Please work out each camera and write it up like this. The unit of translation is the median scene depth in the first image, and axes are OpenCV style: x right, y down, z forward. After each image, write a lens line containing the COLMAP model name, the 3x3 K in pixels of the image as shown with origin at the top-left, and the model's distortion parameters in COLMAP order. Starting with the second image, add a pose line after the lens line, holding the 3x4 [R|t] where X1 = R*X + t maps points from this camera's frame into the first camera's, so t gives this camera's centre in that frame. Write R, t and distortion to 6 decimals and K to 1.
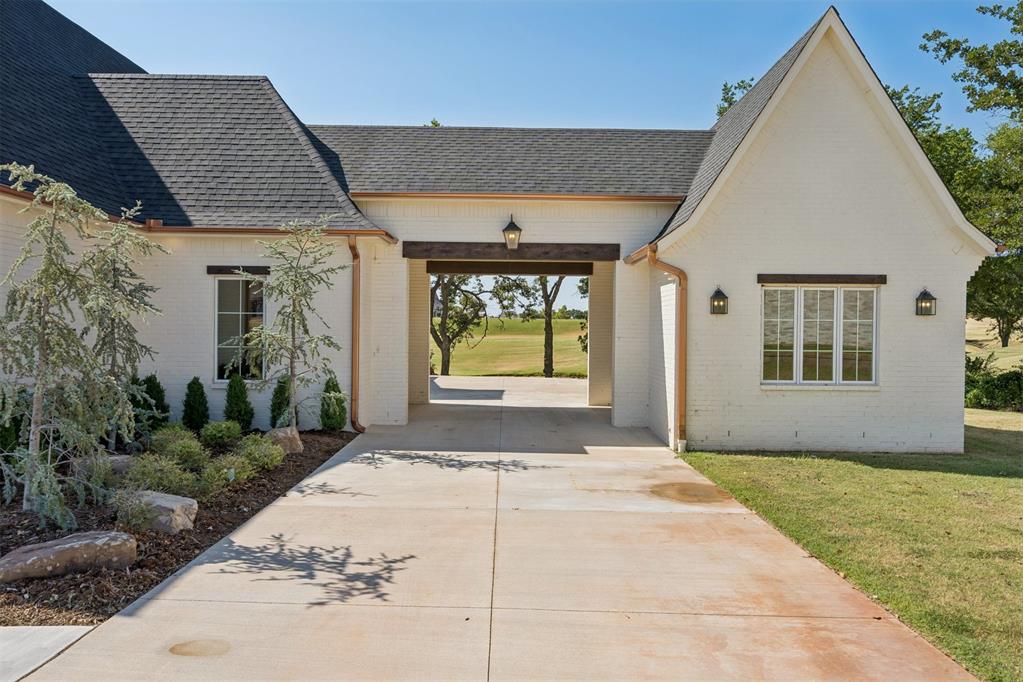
lens RADIAL K [[792.4, 0, 511.3], [0, 792.4, 340.3], [0, 0, 1]] dist [0.015387, 0.003113]
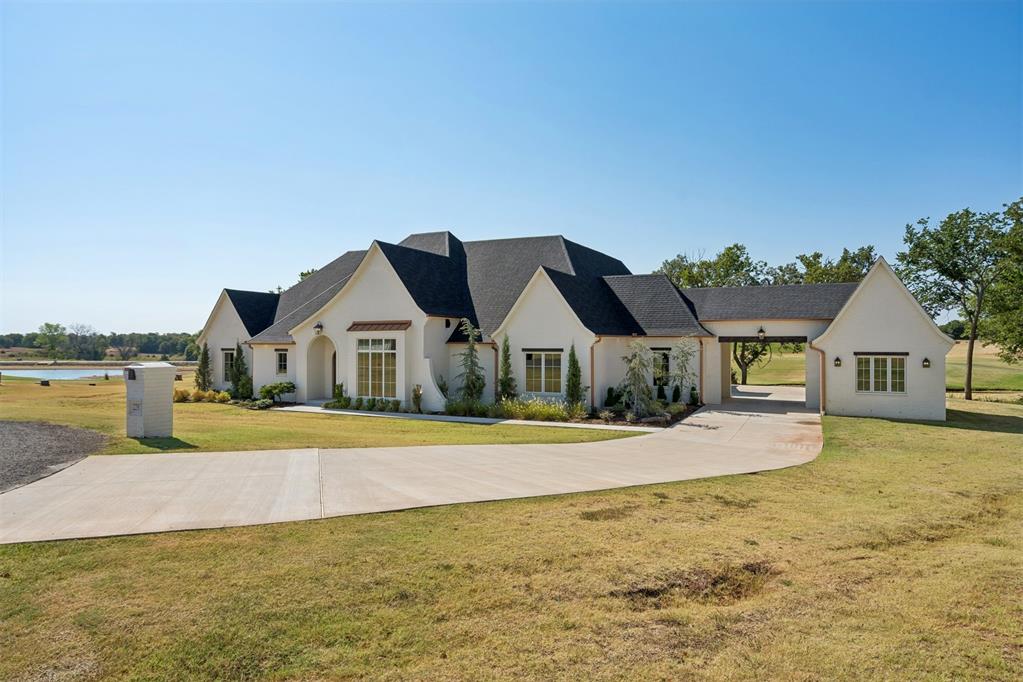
lens RADIAL K [[610.0, 0, 511.3], [0, 610.0, 341.6], [0, 0, 1]] dist [0.005625, 0.000612]
pose [[0.895268, -0.010563, -0.445402, 0.176088], [0.001665, 0.999791, -0.020365, -0.071742], [0.445525, 0.017491, 0.895099, -1.315541]]
